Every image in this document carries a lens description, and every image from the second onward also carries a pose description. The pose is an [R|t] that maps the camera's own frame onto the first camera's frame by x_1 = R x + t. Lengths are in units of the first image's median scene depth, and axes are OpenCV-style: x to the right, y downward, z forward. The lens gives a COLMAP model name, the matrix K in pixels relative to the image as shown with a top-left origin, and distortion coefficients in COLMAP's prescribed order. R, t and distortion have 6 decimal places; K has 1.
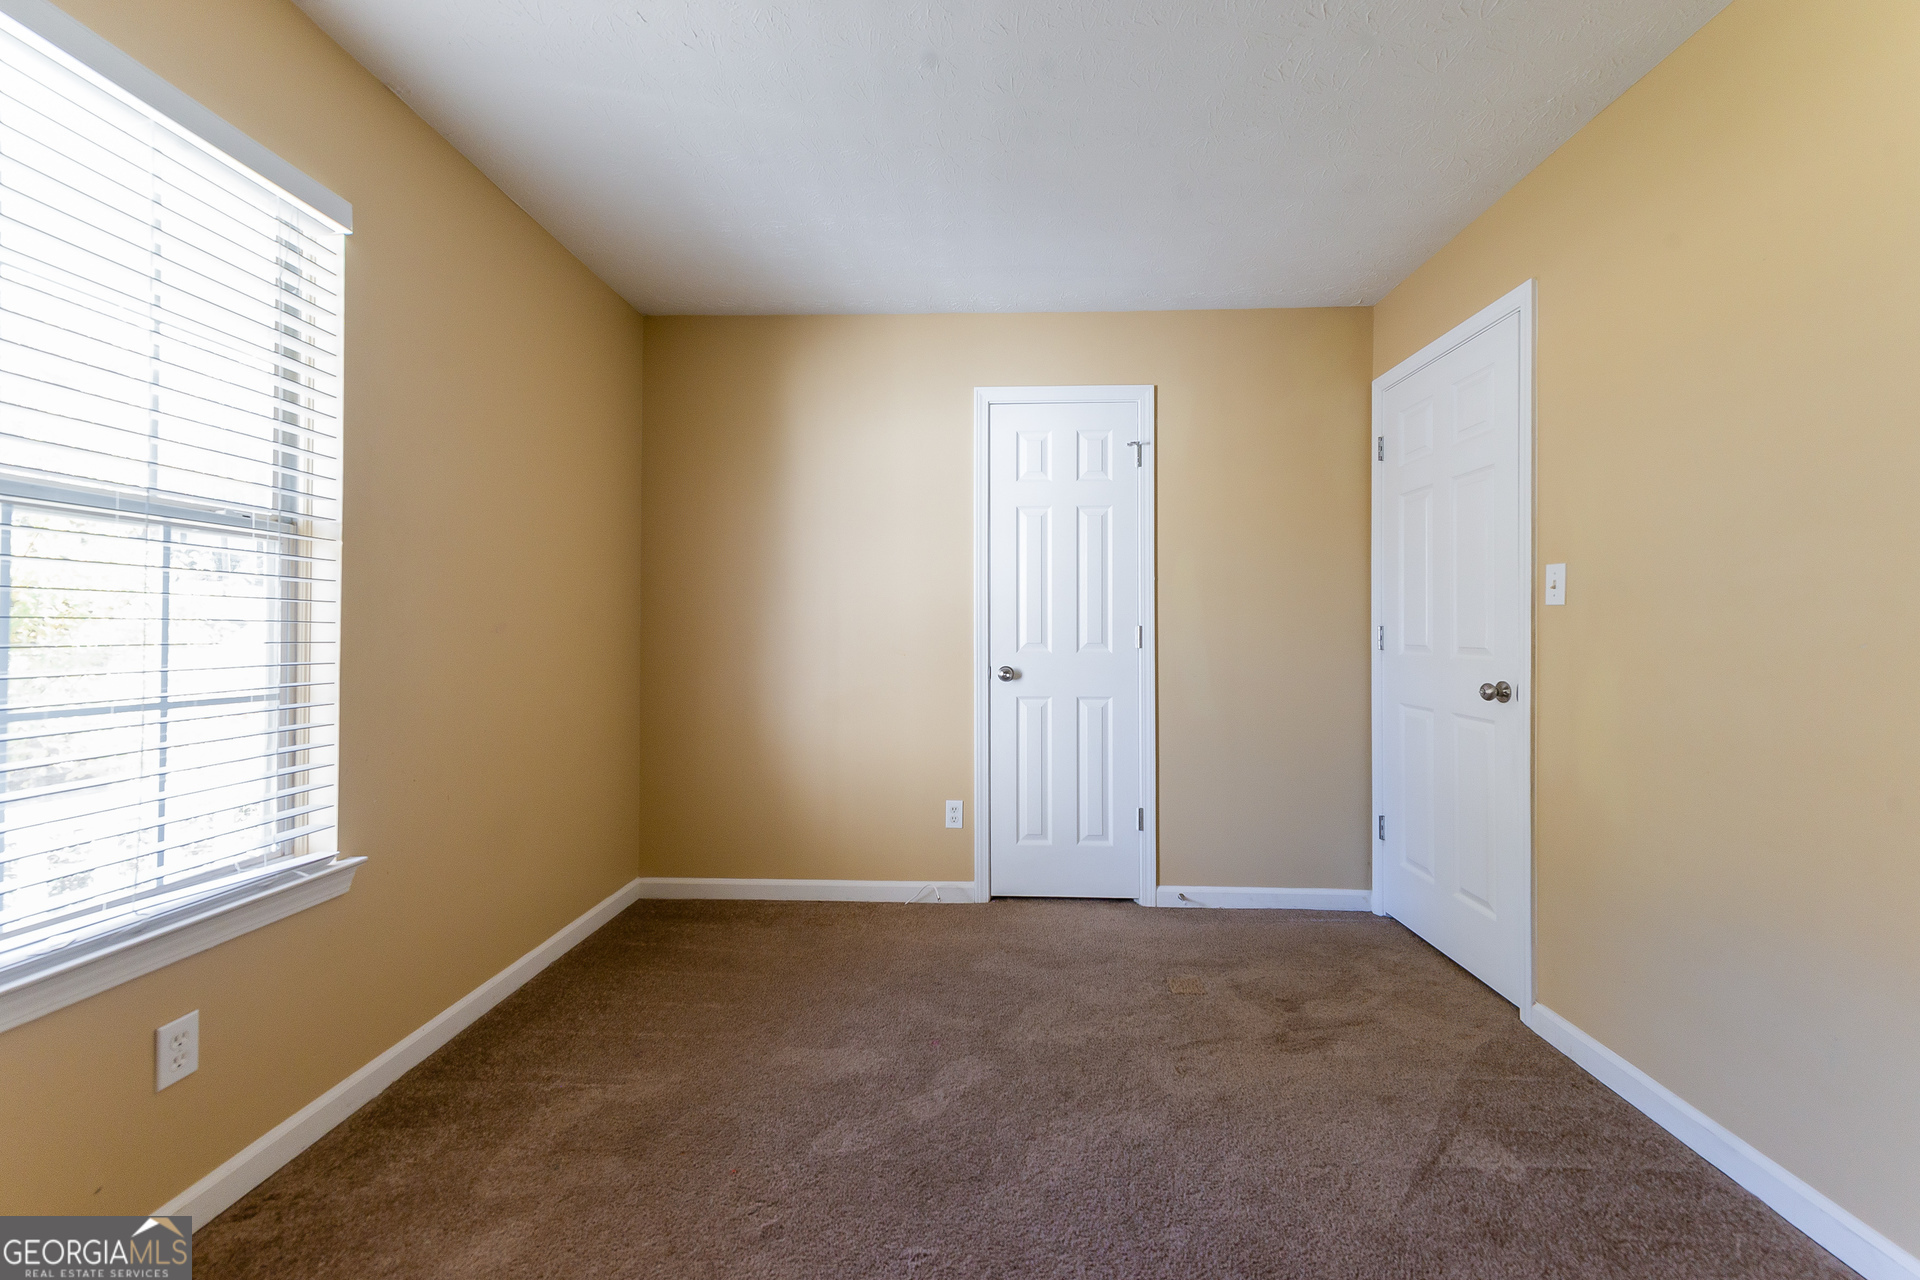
lens RADIAL K [[764.4, 0, 956.4], [0, 764.4, 623.5], [0, 0, 1]] dist [0.015266, -0.000486]
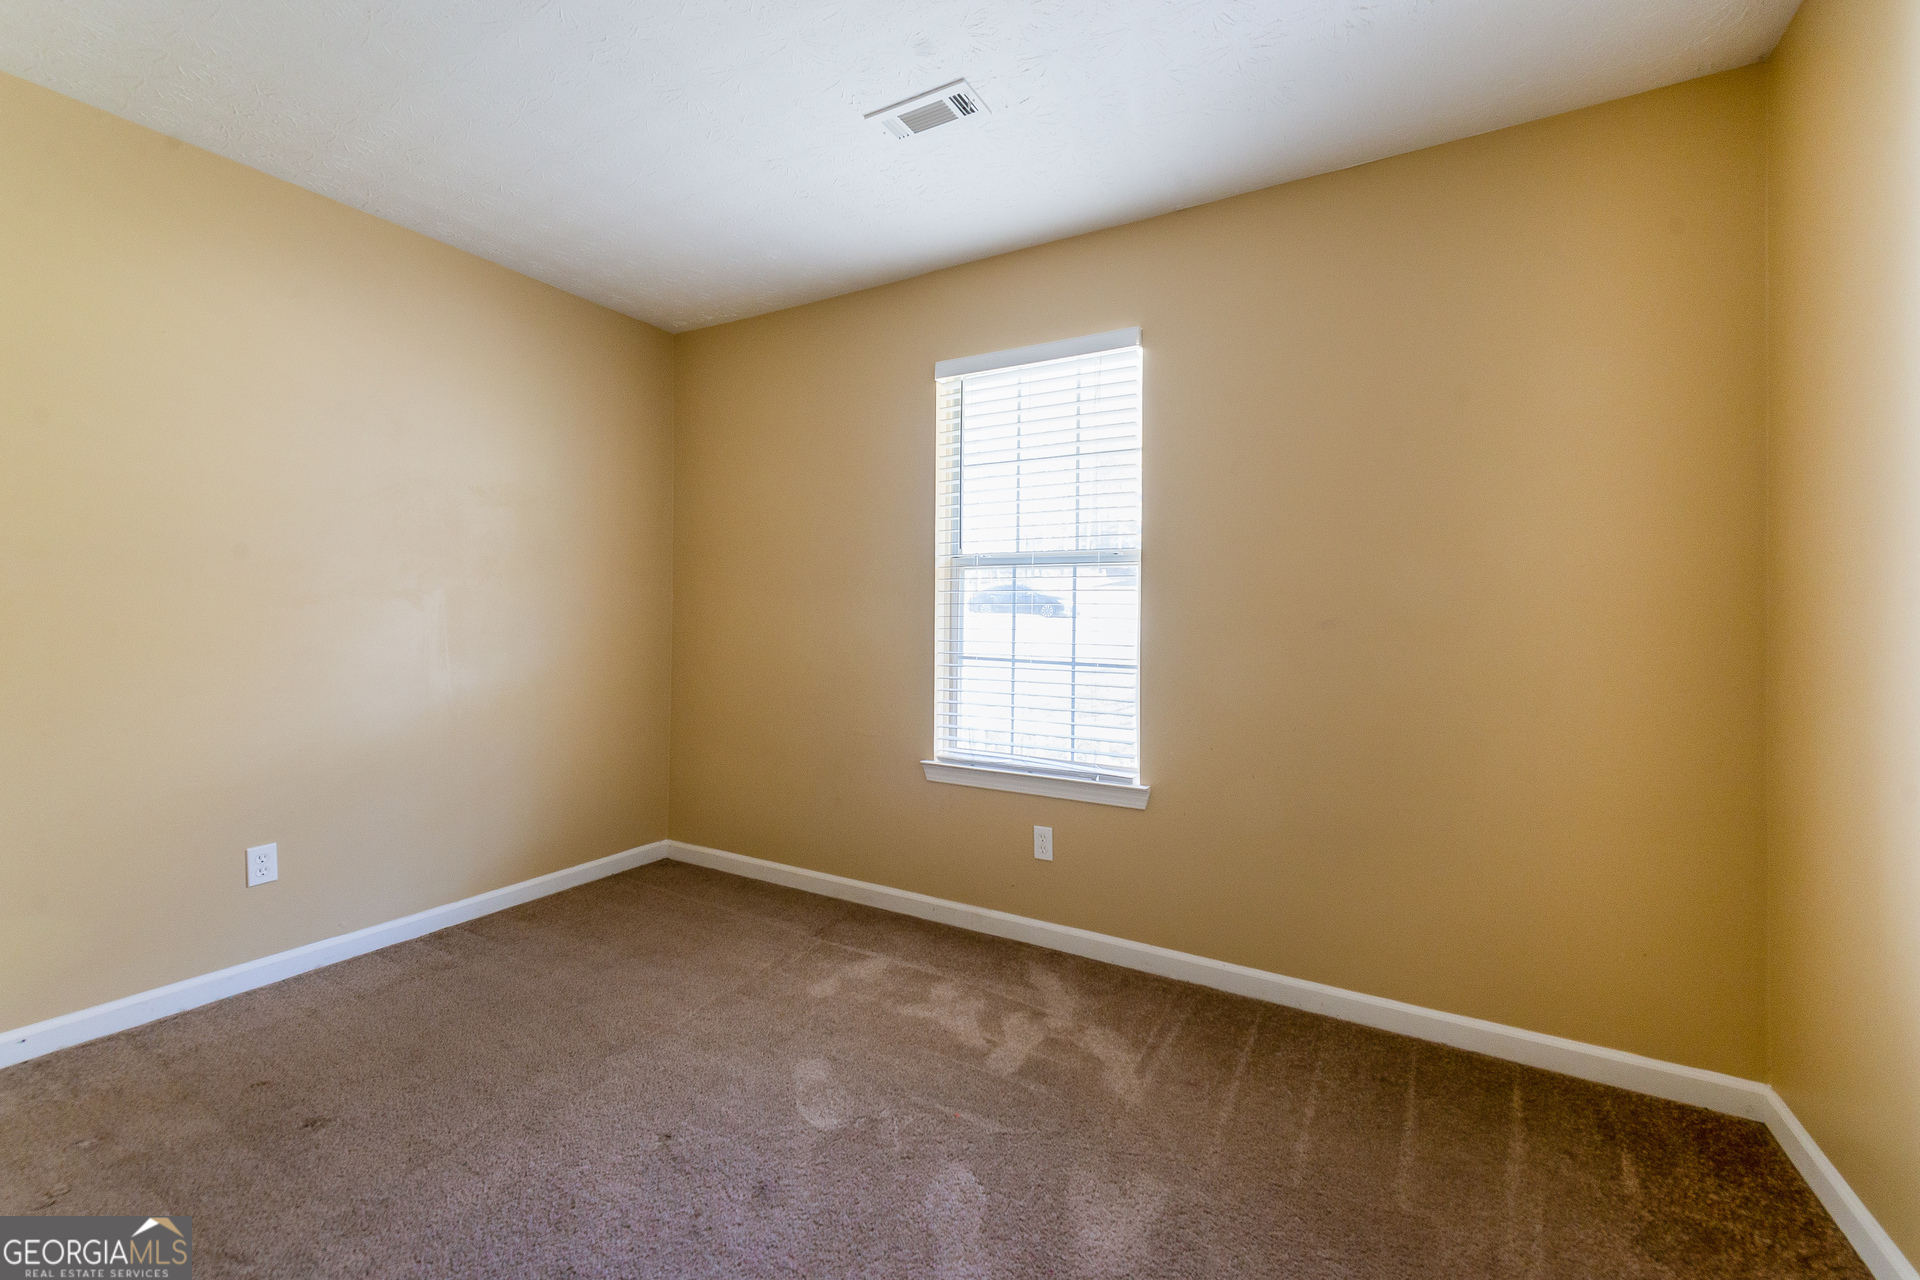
lens RADIAL K [[764.4, 0, 956.4], [0, 764.4, 623.5], [0, 0, 1]] dist [0.015266, -0.000486]
pose [[-0.465571, -0.001852, -0.885009, 0.665985], [-0.000920, 0.999998, -0.001609, 0.009651], [0.885010, 0.000066, -0.465572, 1.461040]]
